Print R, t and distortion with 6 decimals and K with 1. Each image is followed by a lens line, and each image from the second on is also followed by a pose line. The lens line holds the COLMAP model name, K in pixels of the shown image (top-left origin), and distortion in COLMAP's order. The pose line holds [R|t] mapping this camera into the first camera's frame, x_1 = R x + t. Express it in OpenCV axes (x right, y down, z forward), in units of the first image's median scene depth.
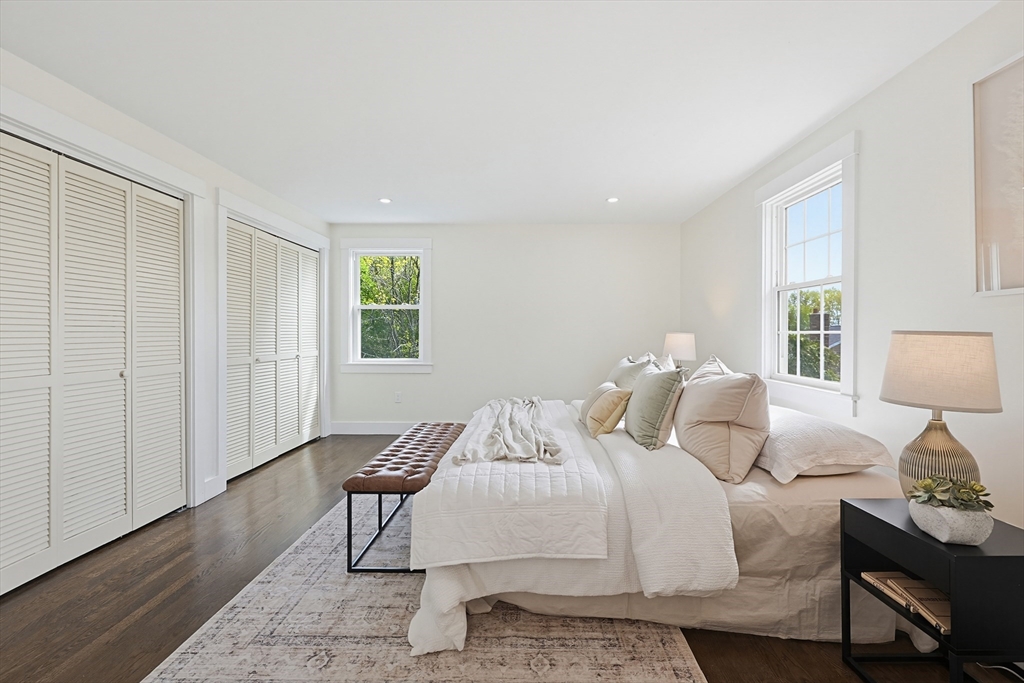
lens RADIAL K [[443.8, 0, 509.3], [0, 443.8, 331.1], [0, 0, 1]] dist [0.004575, -0.001664]
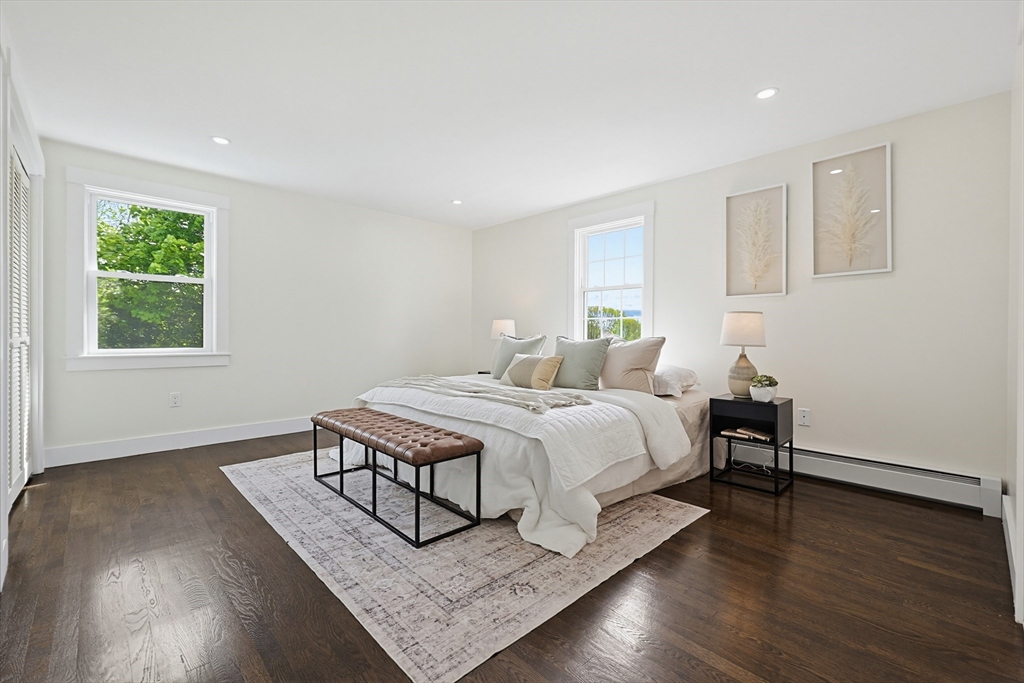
lens RADIAL K [[443.8, 0, 512.1], [0, 443.8, 334.5], [0, 0, 1]] dist [0.004575, -0.001664]
pose [[0.705175, 0.005148, 0.709015, -1.008659], [-0.009871, 0.999948, 0.002558, 0.084857], [-0.708965, -0.008803, 0.705189, 0.203426]]
